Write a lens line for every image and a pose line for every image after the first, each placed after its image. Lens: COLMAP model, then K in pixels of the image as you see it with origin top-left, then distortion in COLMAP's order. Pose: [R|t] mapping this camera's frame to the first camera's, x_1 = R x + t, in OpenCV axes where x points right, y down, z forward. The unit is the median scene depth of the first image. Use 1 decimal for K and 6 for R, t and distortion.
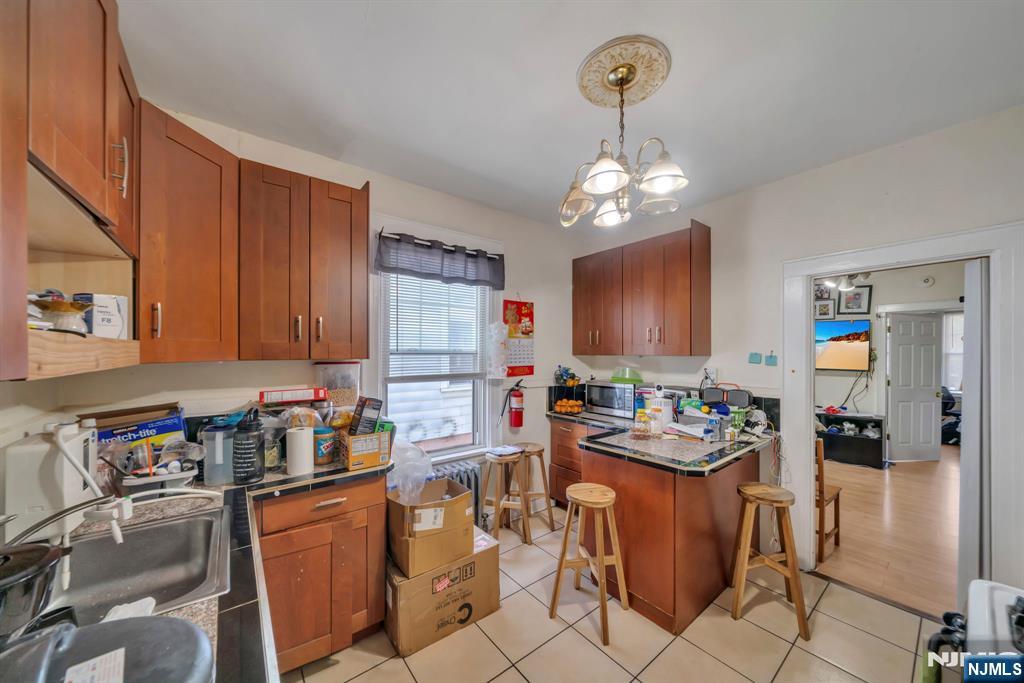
lens RADIAL K [[354.2, 0, 515.1], [0, 354.2, 350.9], [0, 0, 1]] dist [-0.000410, -0.000012]
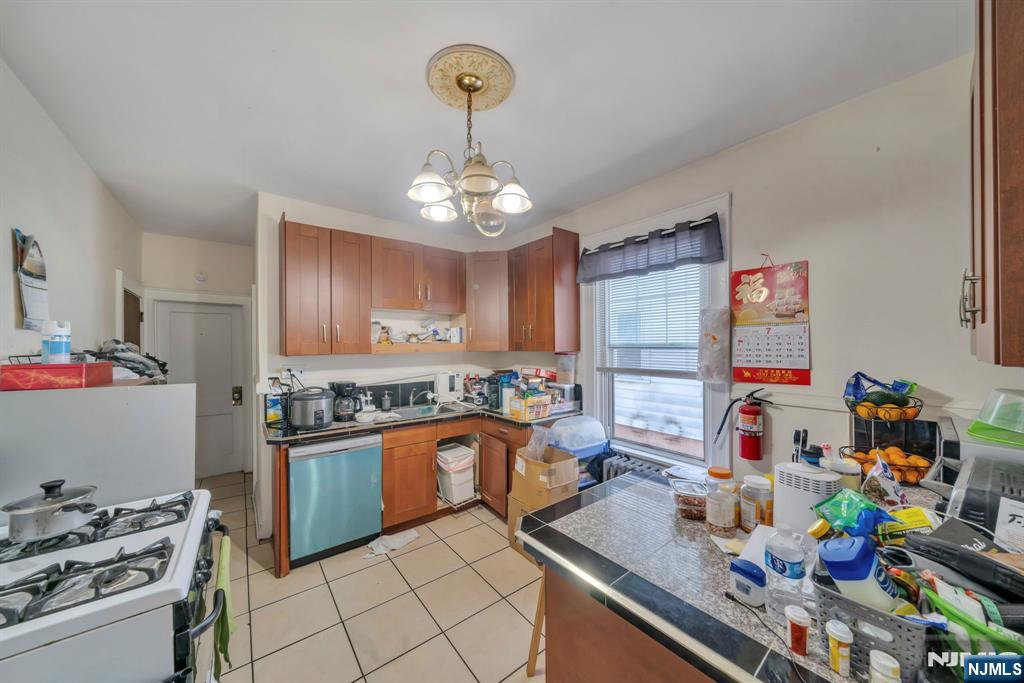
lens RADIAL K [[354.2, 0, 518.0], [0, 354.2, 343.9], [0, 0, 1]] dist [-0.000410, -0.000012]
pose [[-0.001189, 0.001803, -0.999998, 0.710323], [0.014495, 0.999893, 0.001785, -0.009457], [0.999894, -0.014493, -0.001215, 0.600080]]
